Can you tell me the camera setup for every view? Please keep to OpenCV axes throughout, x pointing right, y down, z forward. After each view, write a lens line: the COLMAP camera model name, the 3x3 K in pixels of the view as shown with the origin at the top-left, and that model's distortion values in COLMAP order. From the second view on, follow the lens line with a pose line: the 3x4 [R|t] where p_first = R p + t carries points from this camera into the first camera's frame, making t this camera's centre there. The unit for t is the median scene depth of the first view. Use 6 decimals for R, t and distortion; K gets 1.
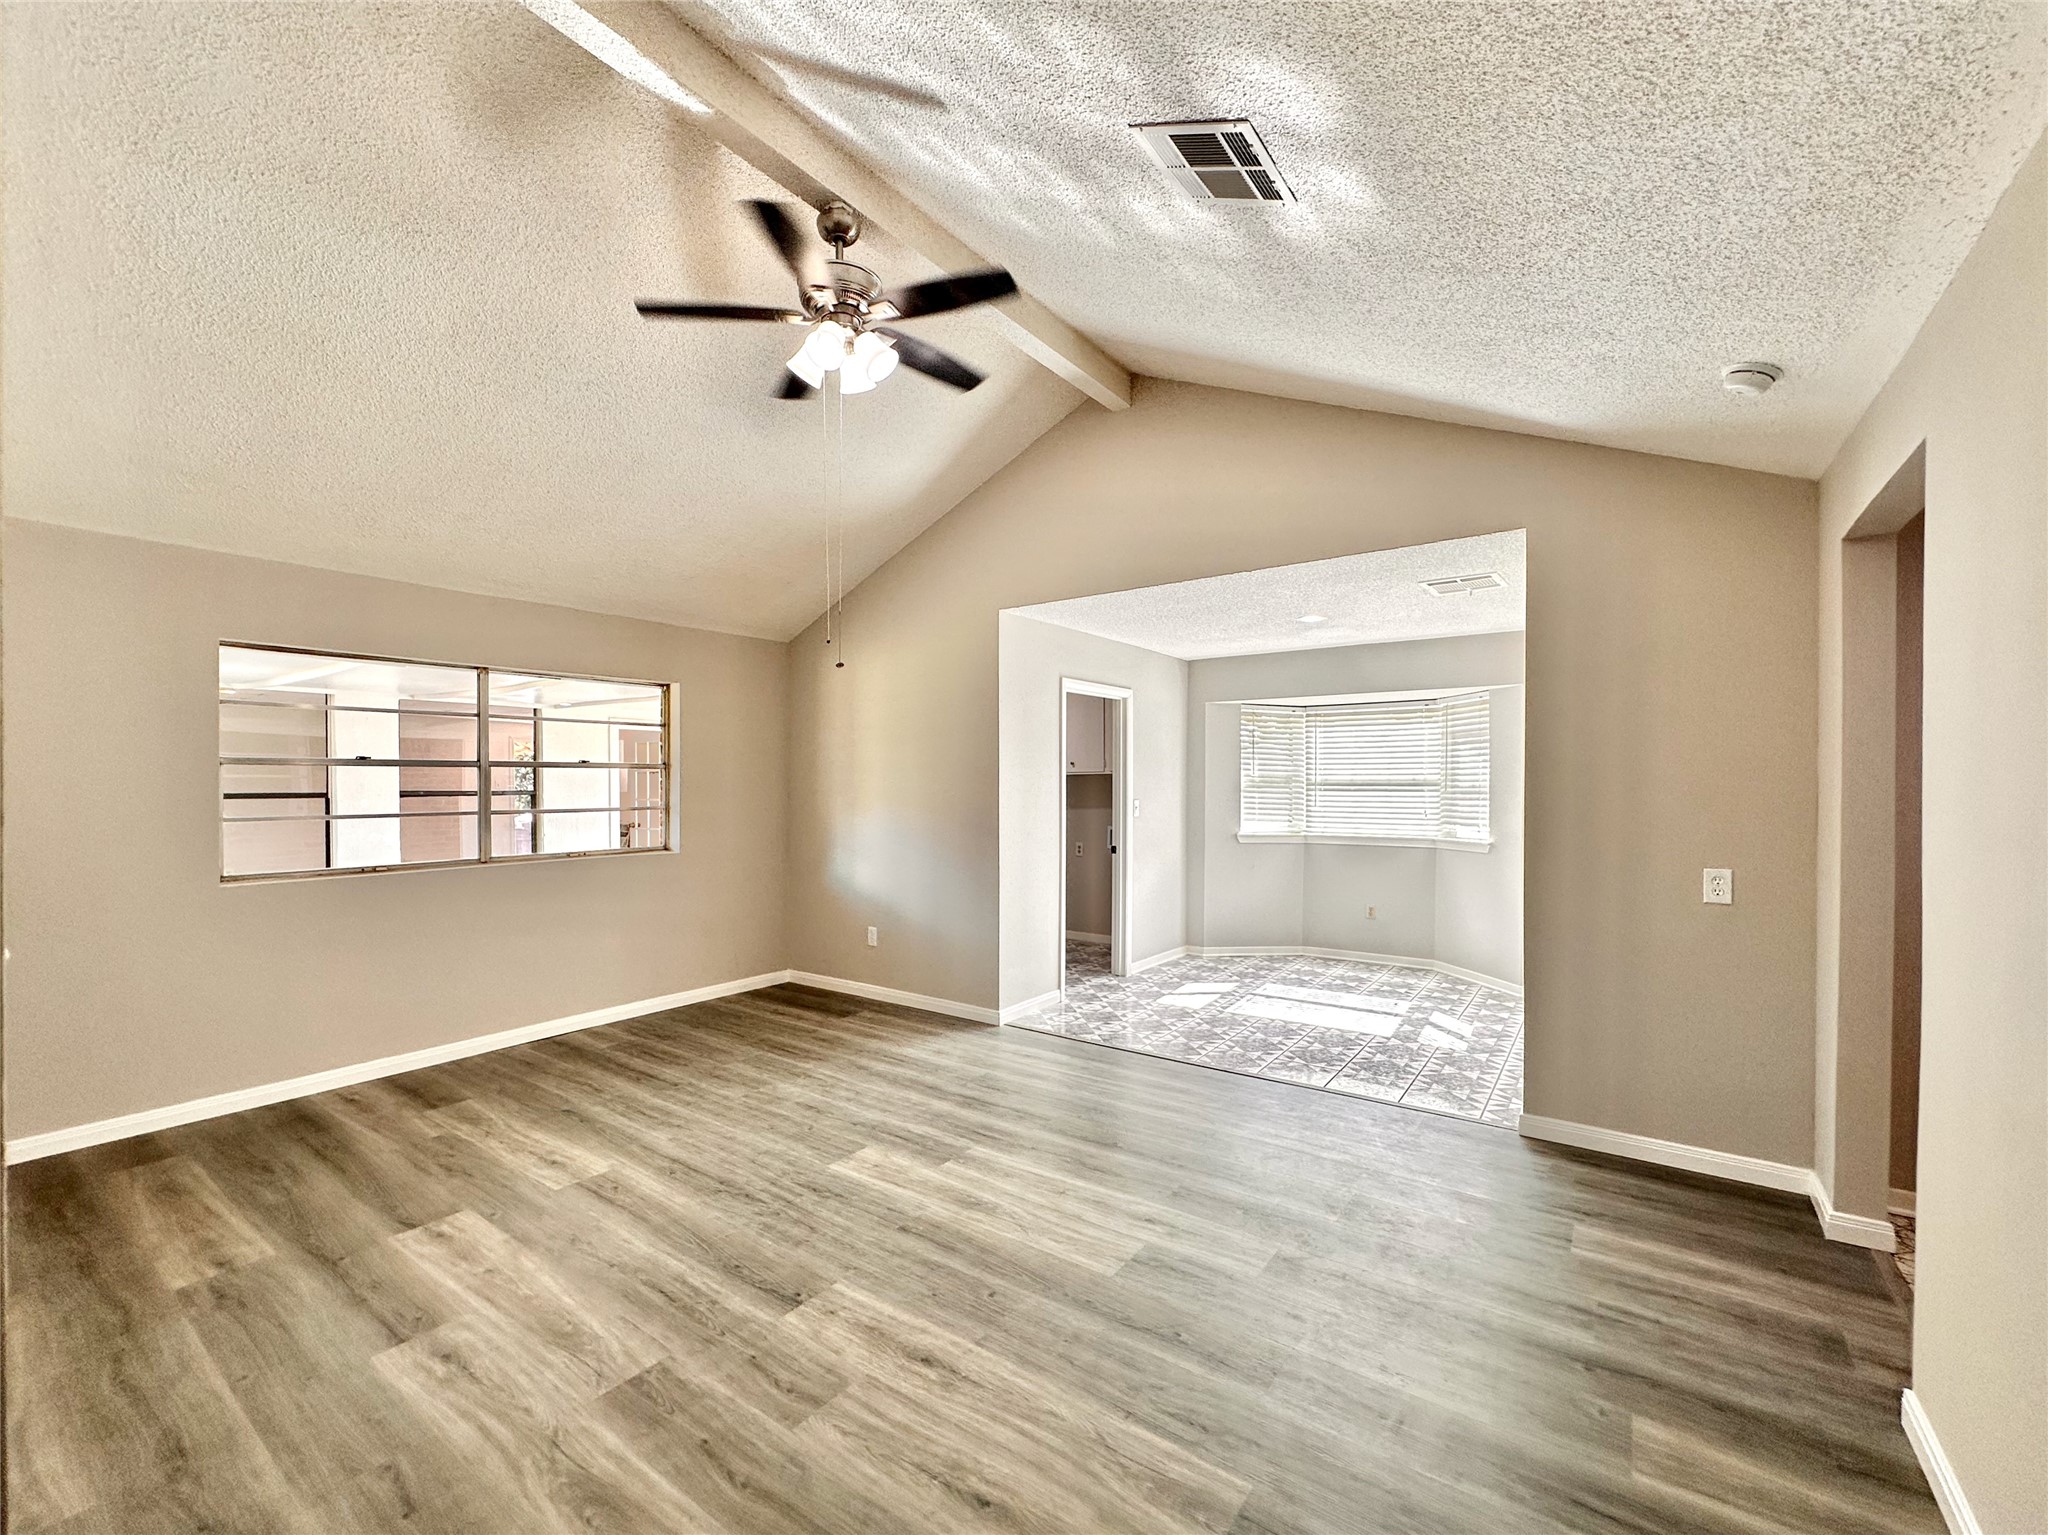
lens RADIAL K [[851.4, 0, 1023.6], [0, 851.4, 791.2], [0, 0, 1]] dist [-0.000721, 0.000314]
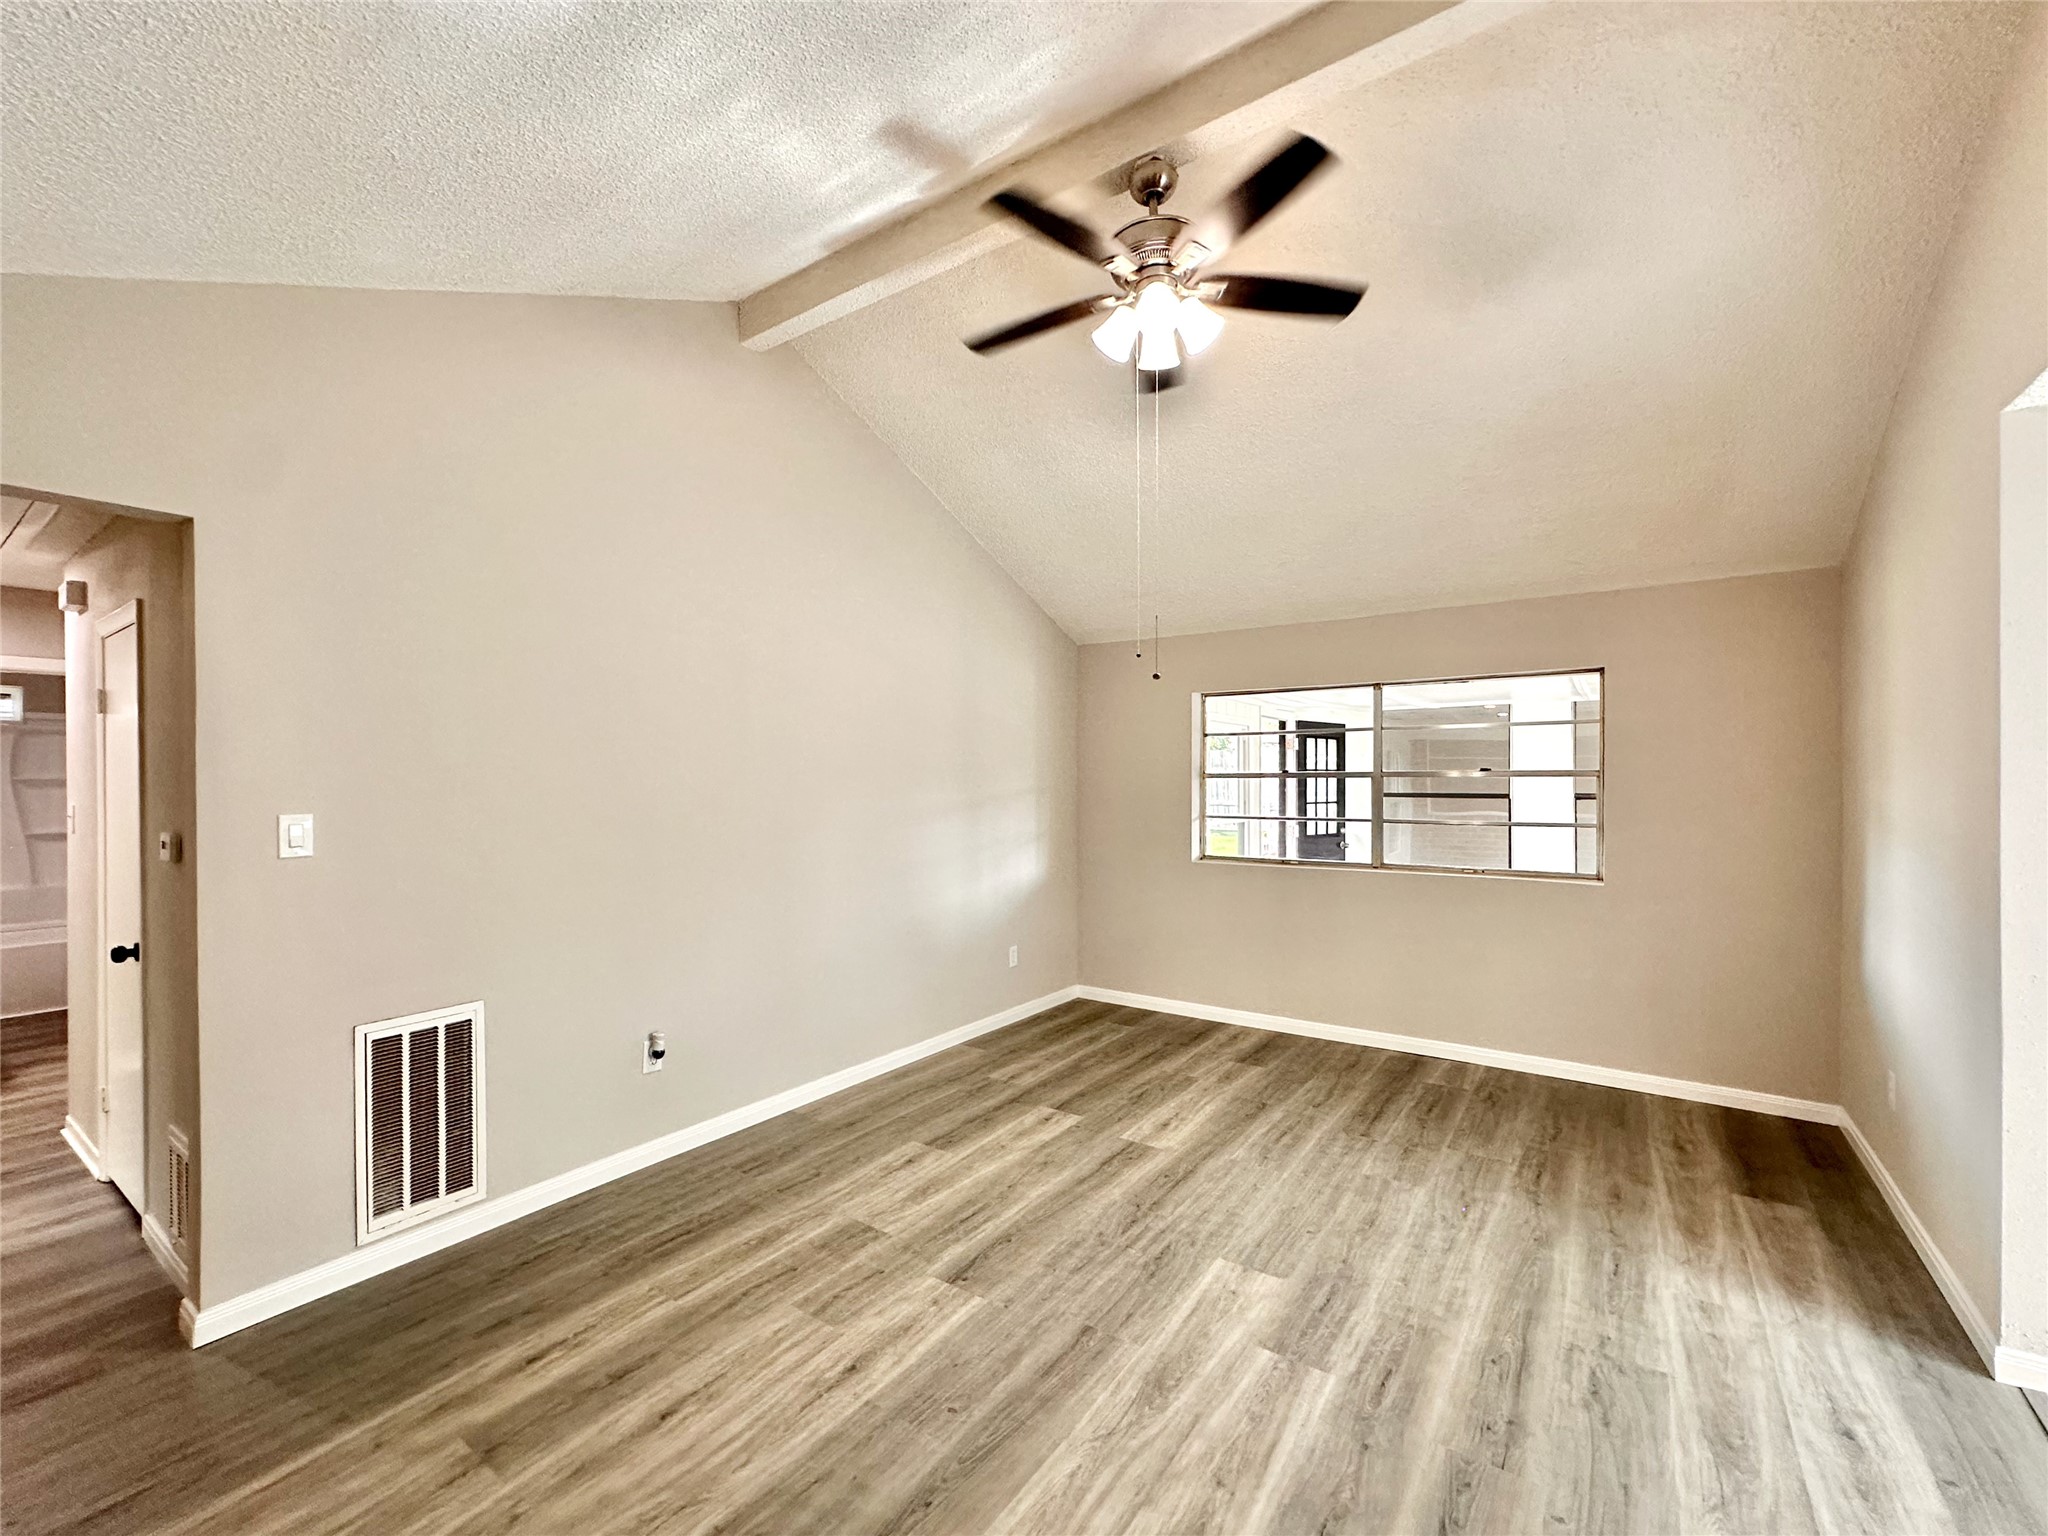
lens RADIAL K [[858.0, 0, 1015.4], [0, 858.0, 771.6], [0, 0, 1]] dist [0.001704, 0.000235]
pose [[0.011657, -0.003710, -0.999925, 0.562591], [-0.005984, 0.999975, -0.003780, -0.037561], [0.999914, 0.006028, 0.011635, 0.702952]]
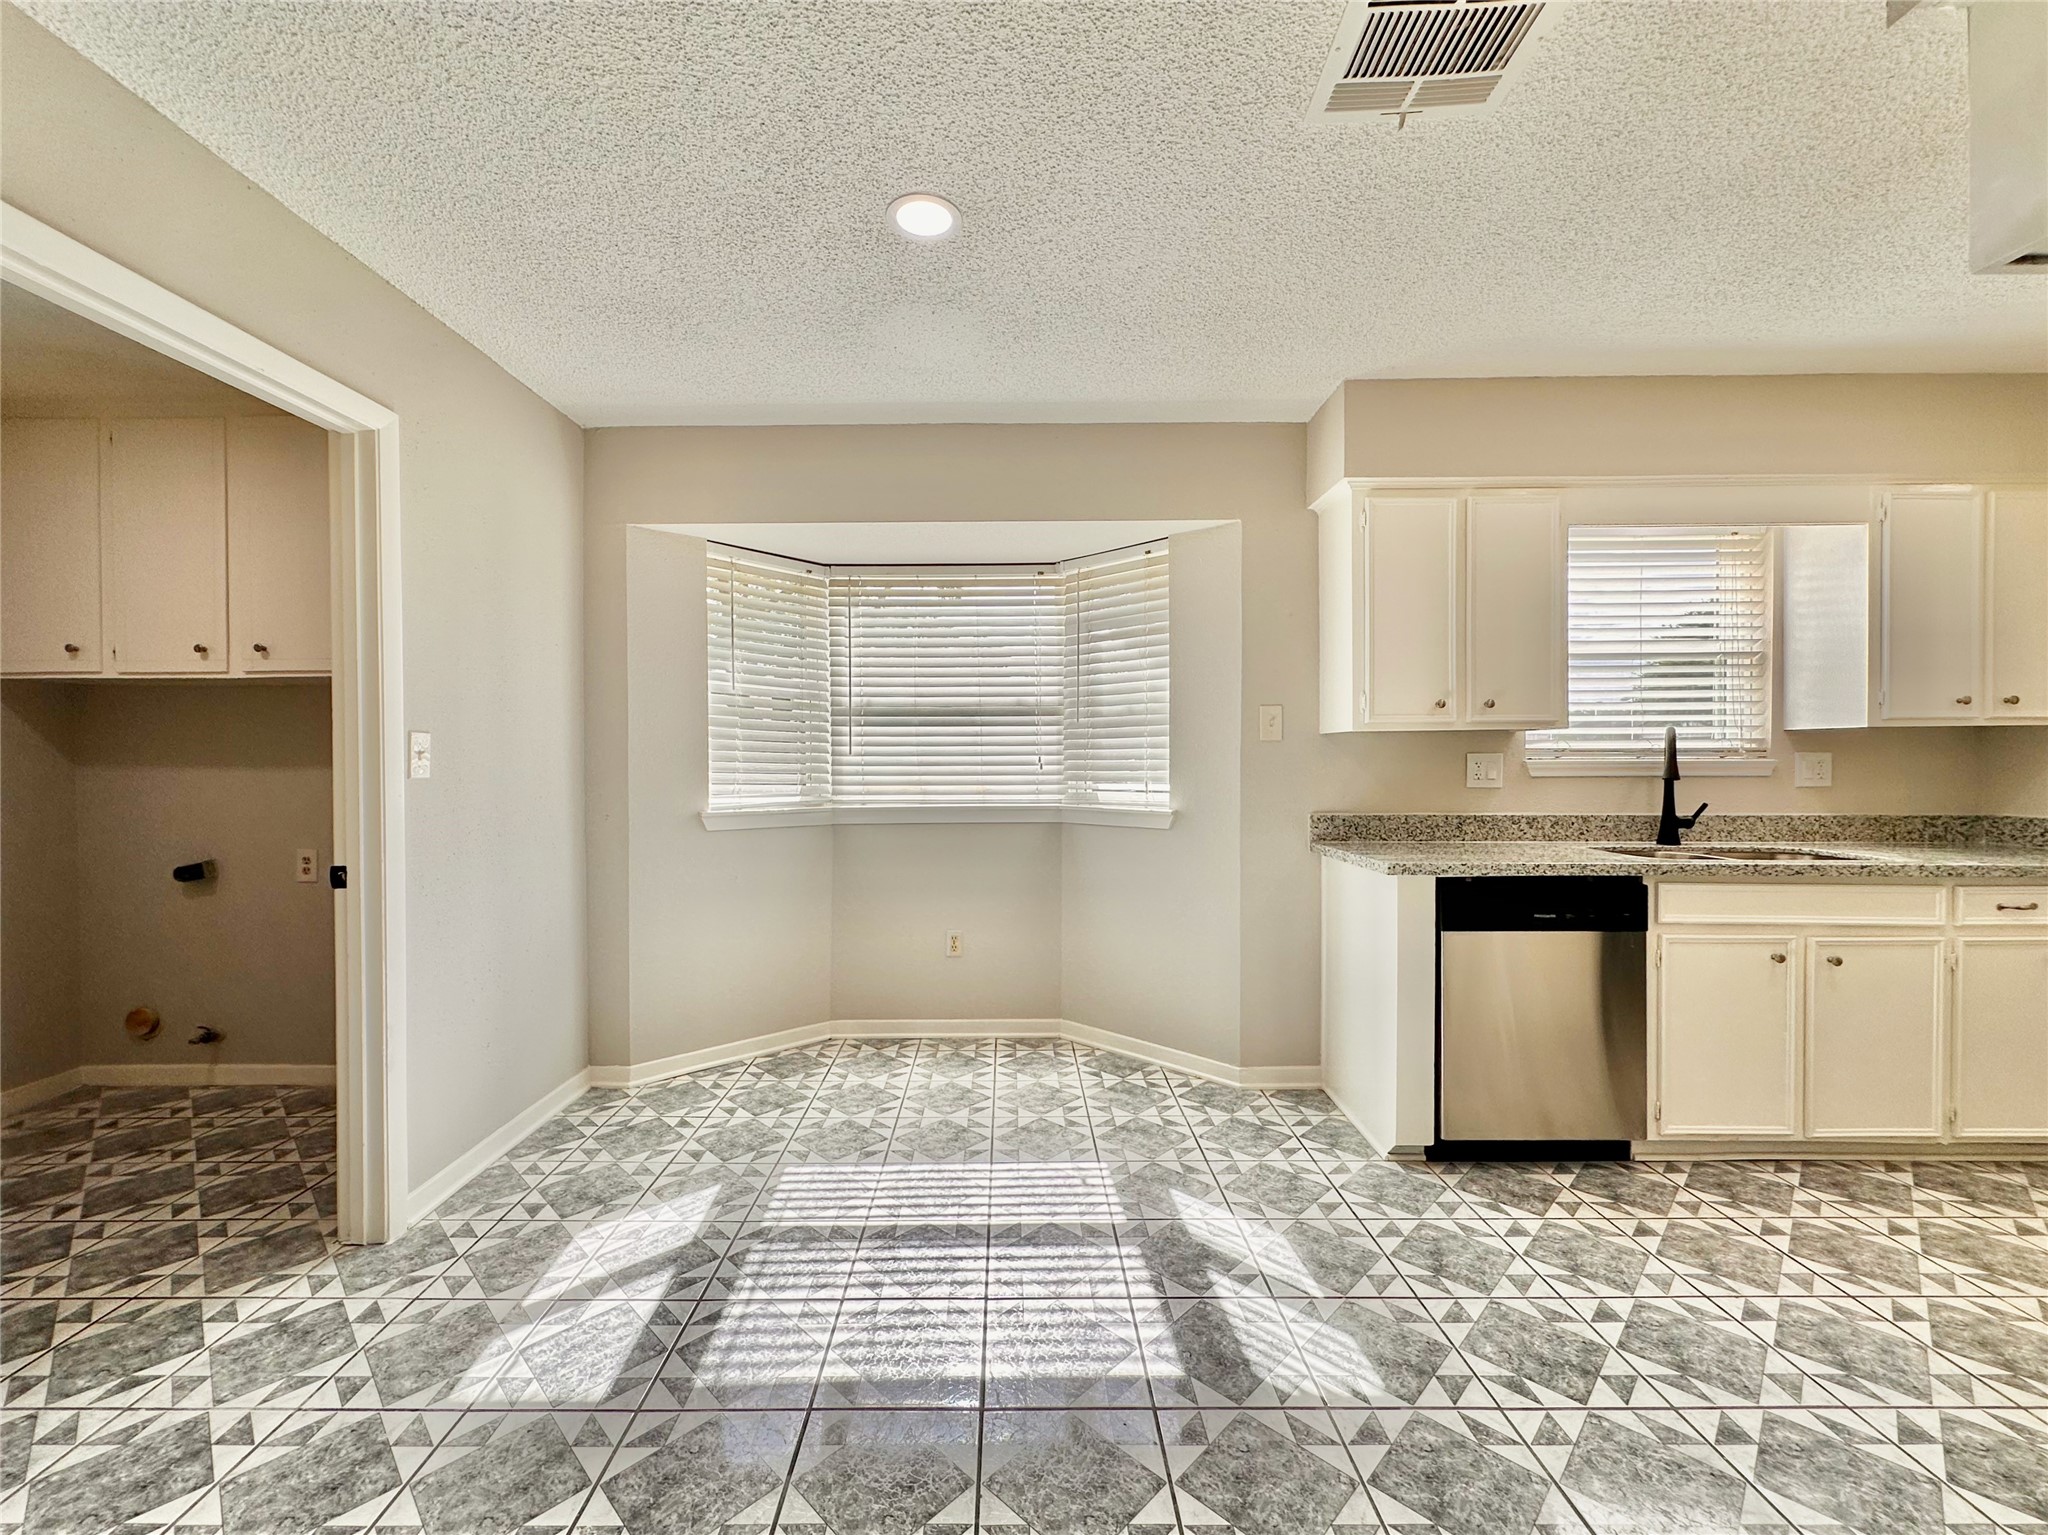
lens RADIAL K [[853.9, 0, 1003.6], [0, 853.9, 766.6], [0, 0, 1]] dist [-0.001029, 0.000296]
pose [[0.814778, -0.012787, 0.579633, 0.221976], [0.009817, 0.999918, 0.008259, 0.043950], [-0.579691, -0.001039, 0.814836, 1.011645]]
